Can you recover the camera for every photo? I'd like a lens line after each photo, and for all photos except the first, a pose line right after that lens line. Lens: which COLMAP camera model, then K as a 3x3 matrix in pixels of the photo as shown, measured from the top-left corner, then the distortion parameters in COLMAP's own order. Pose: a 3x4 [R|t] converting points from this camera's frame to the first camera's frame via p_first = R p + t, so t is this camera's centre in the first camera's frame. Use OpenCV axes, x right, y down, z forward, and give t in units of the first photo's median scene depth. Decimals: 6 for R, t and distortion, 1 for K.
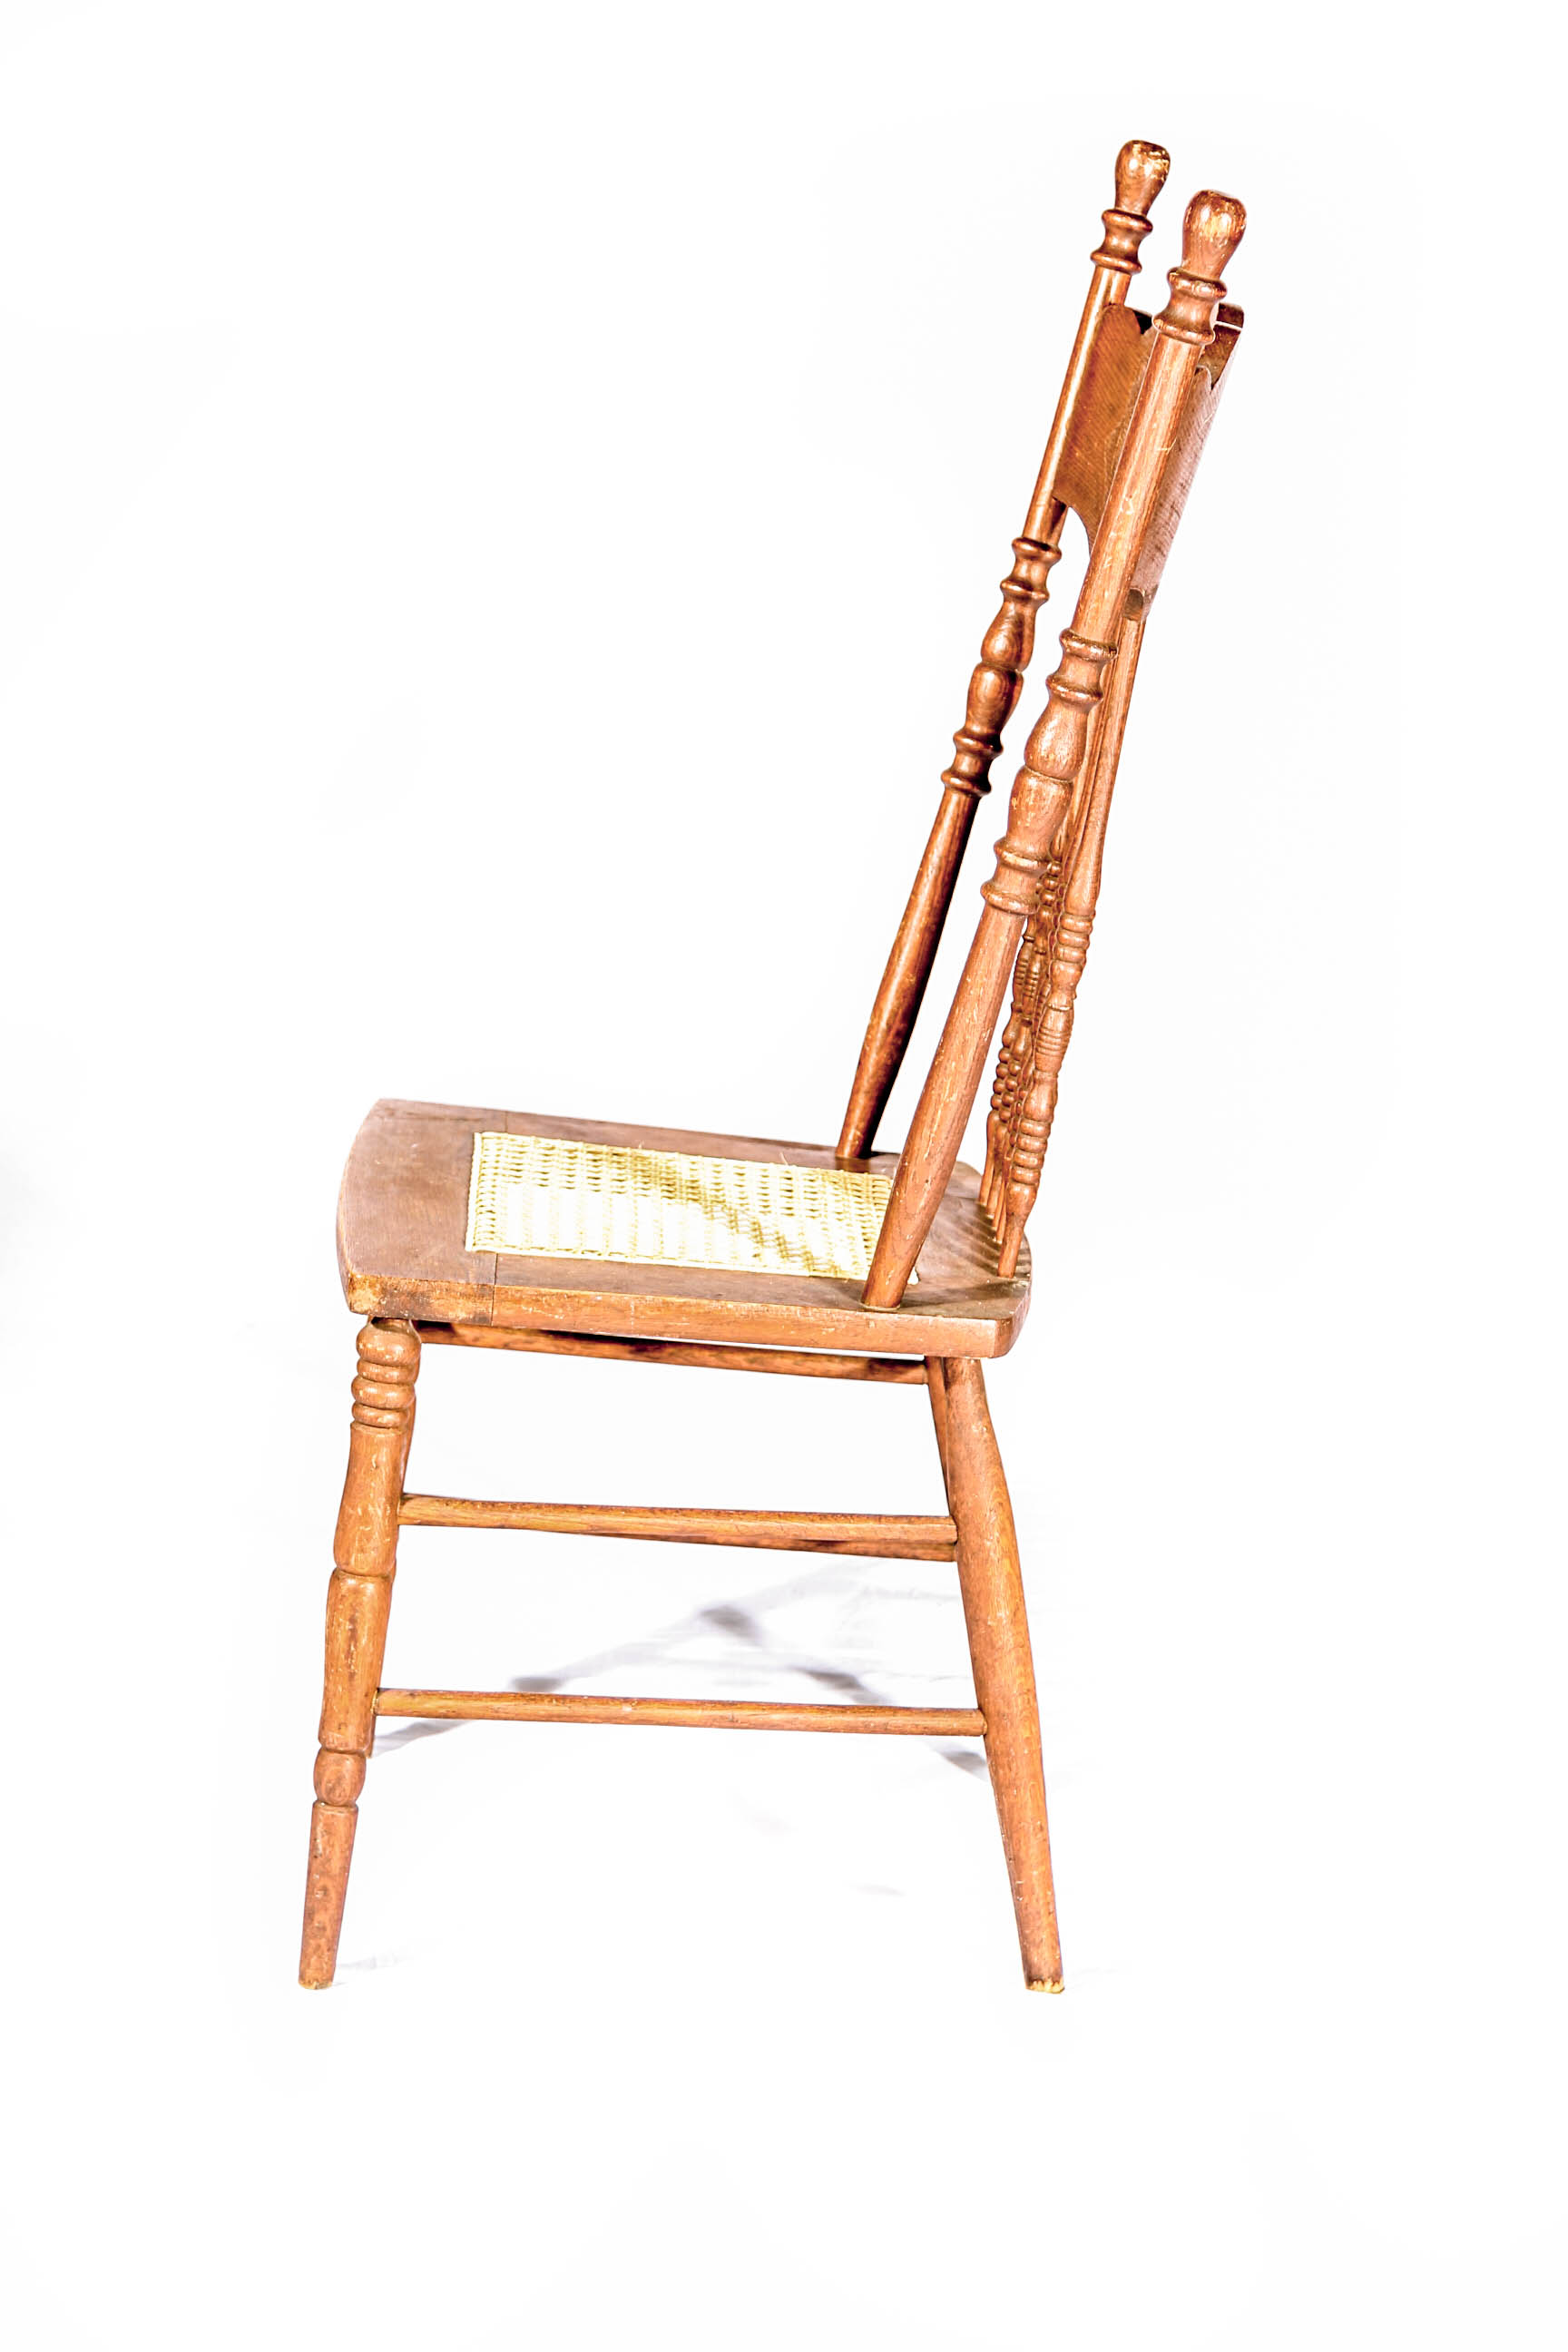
lens RADIAL K [[3779.7, 0, 784.0], [0, 3779.7, 1177.4], [0, 0, 1]] dist [0.128166, 0.000000]
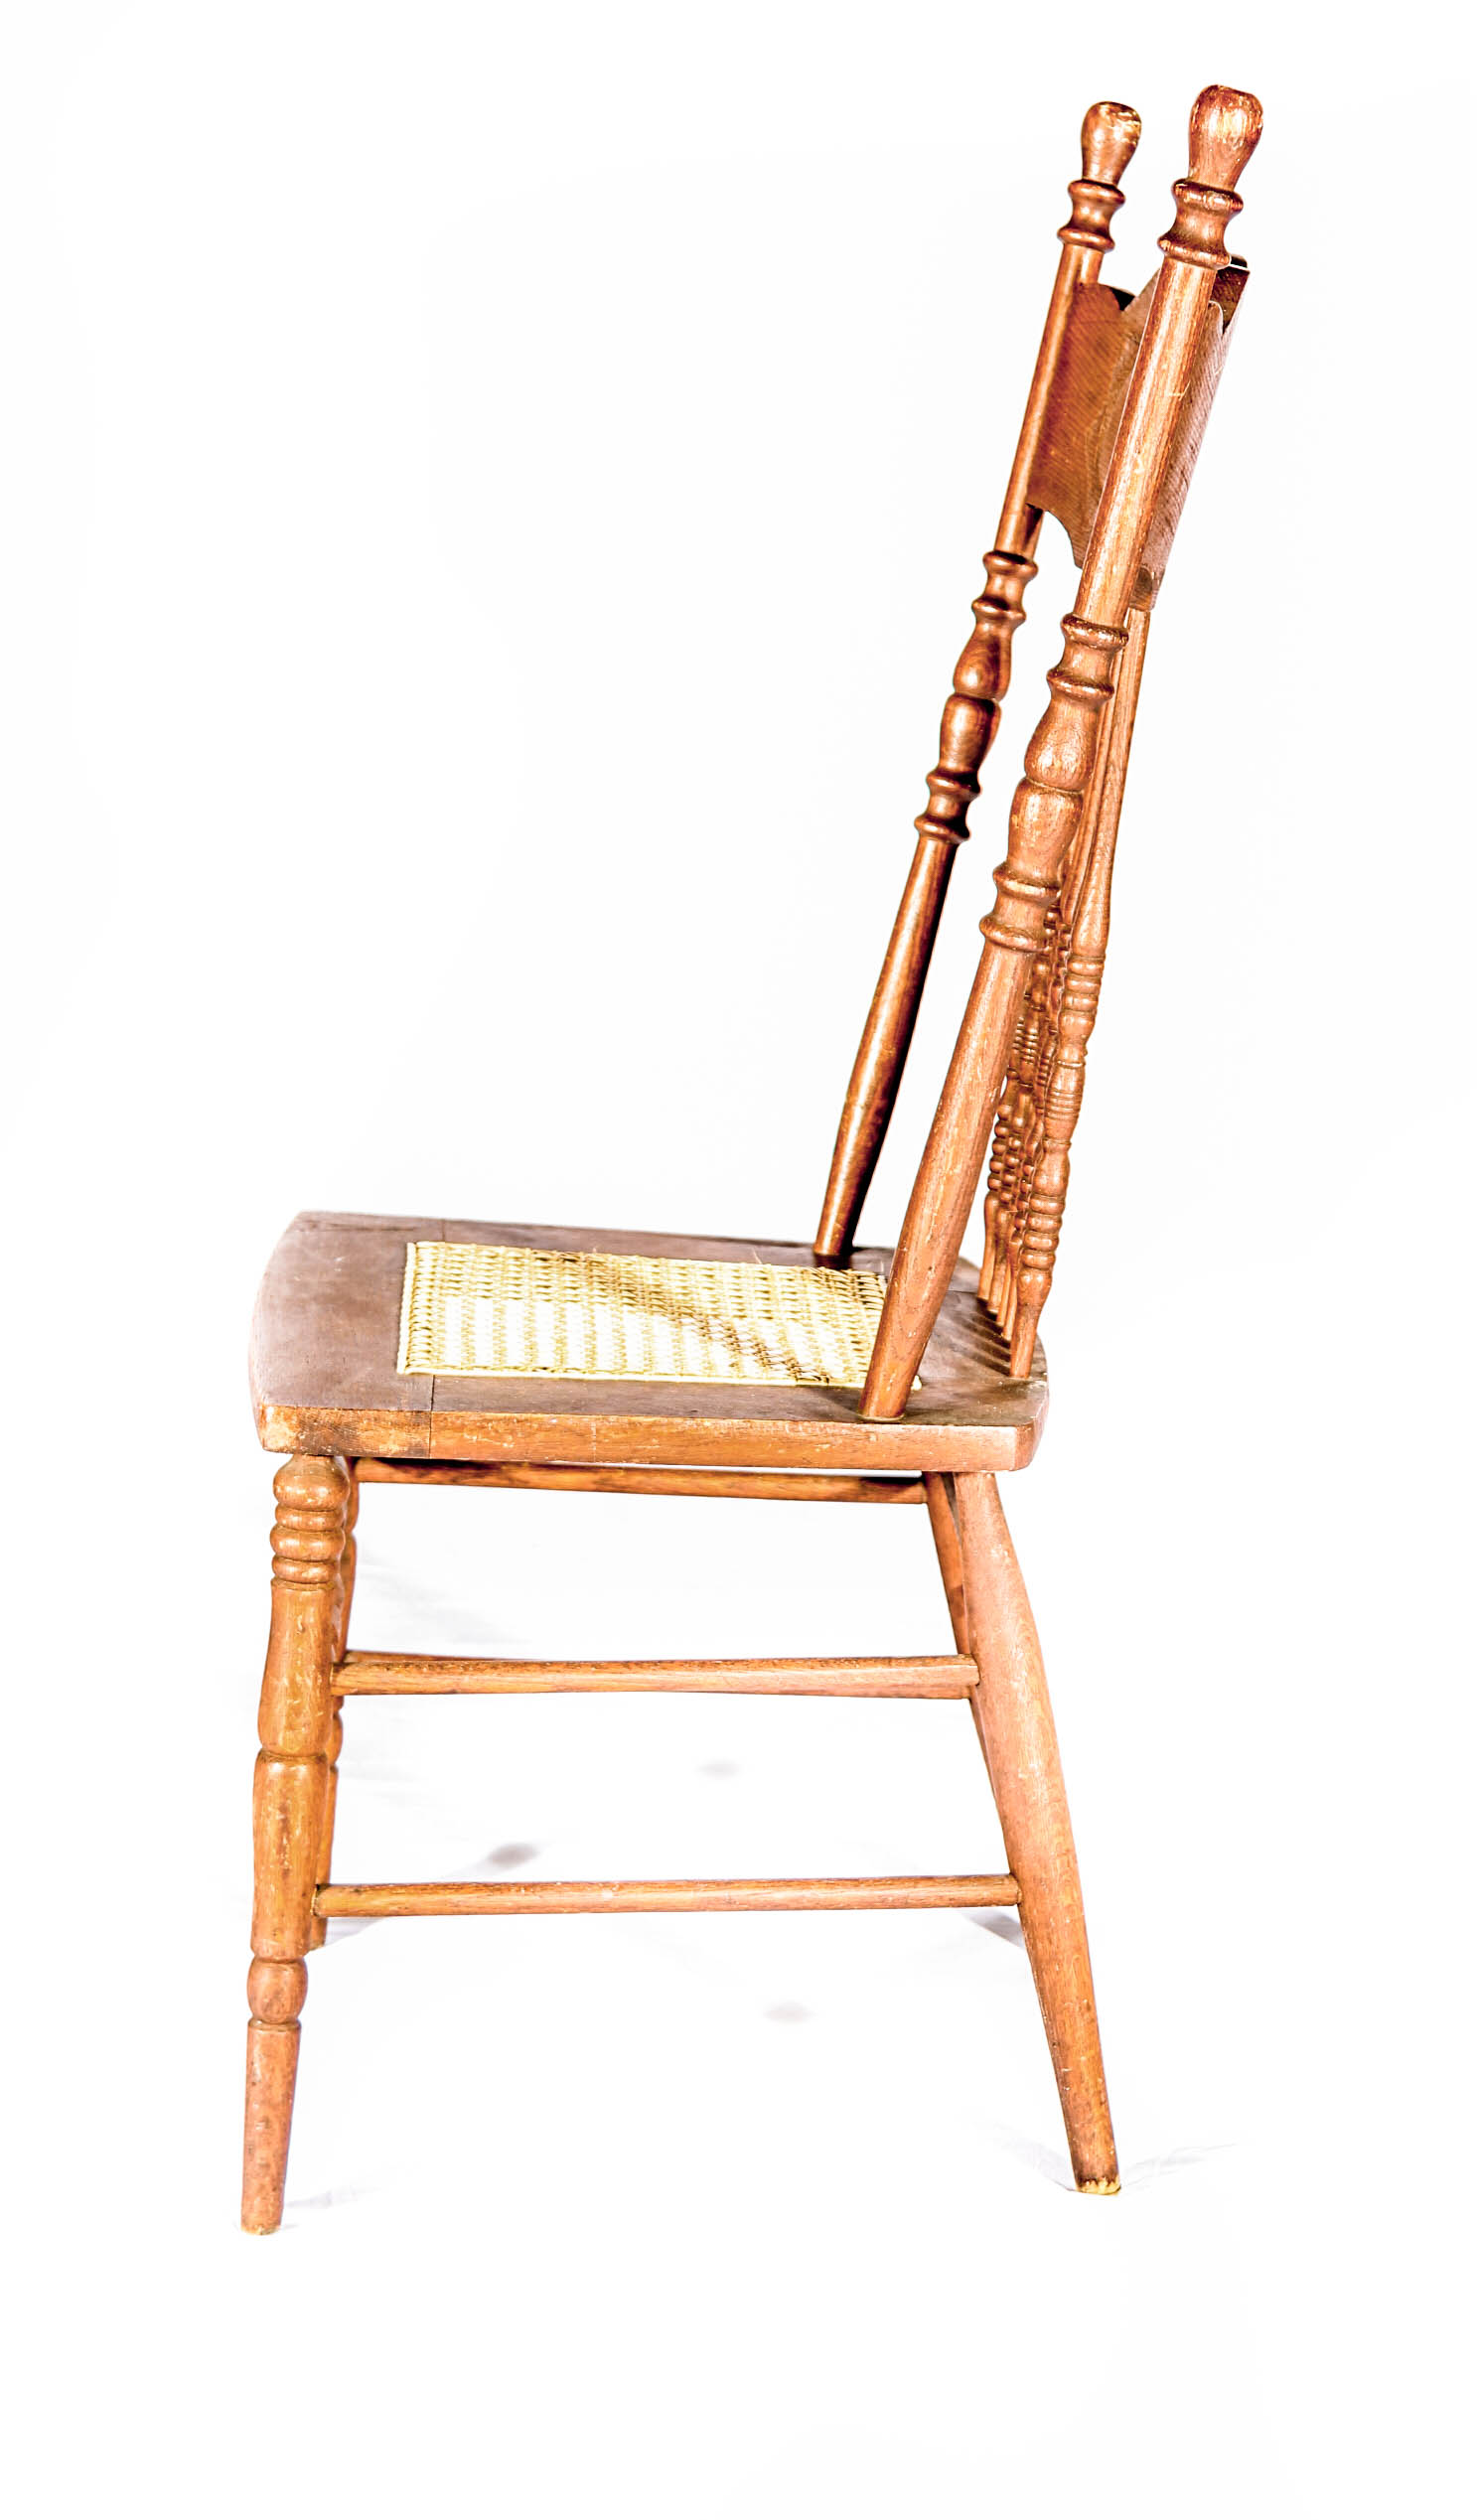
lens RADIAL K [[3462.4, 0, 801.4], [0, 3462.4, 1231.2], [0, 0, 1]] dist [0.041306, 0.000000]
pose [[0.998822, -0.042955, 0.022585, -0.008387], [0.043479, 0.998784, -0.023242, 0.009002], [-0.021559, 0.024197, 0.999475, 0.200727]]
